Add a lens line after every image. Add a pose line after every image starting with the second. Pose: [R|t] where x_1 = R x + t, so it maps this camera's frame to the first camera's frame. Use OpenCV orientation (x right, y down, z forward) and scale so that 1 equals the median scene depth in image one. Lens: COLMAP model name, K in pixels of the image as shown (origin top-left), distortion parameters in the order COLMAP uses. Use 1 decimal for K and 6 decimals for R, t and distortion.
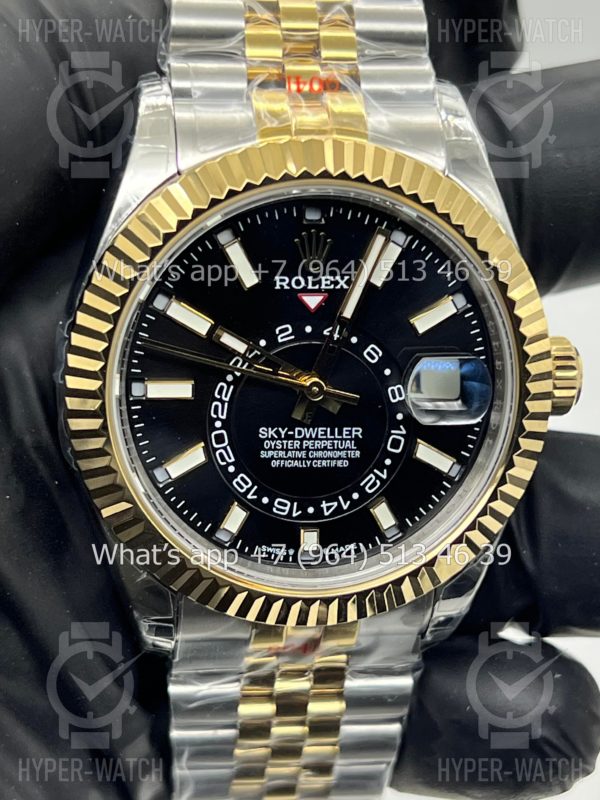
lens RADIAL K [[1835.9, 0, 301.1], [0, 1835.9, 422.2], [0, 0, 1]] dist [0.274887, 0.000000]
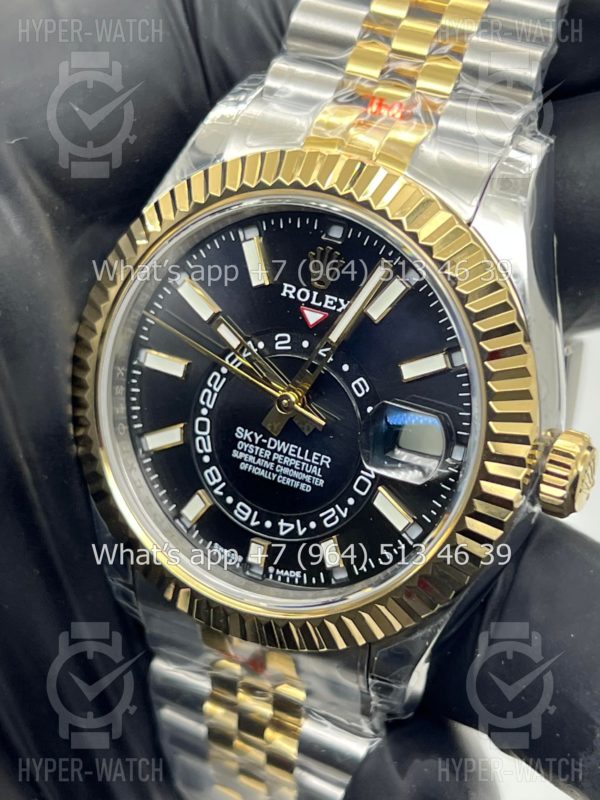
lens RADIAL K [[1835.9, 0, 296.6], [0, 1835.9, 399.1], [0, 0, 1]] dist [0.274887, 0.000000]
pose [[0.822011, 0.268254, -0.502332, 0.497702], [-0.299515, 0.953897, 0.019274, -0.039798], [0.484343, 0.134613, 0.864460, 0.150649]]
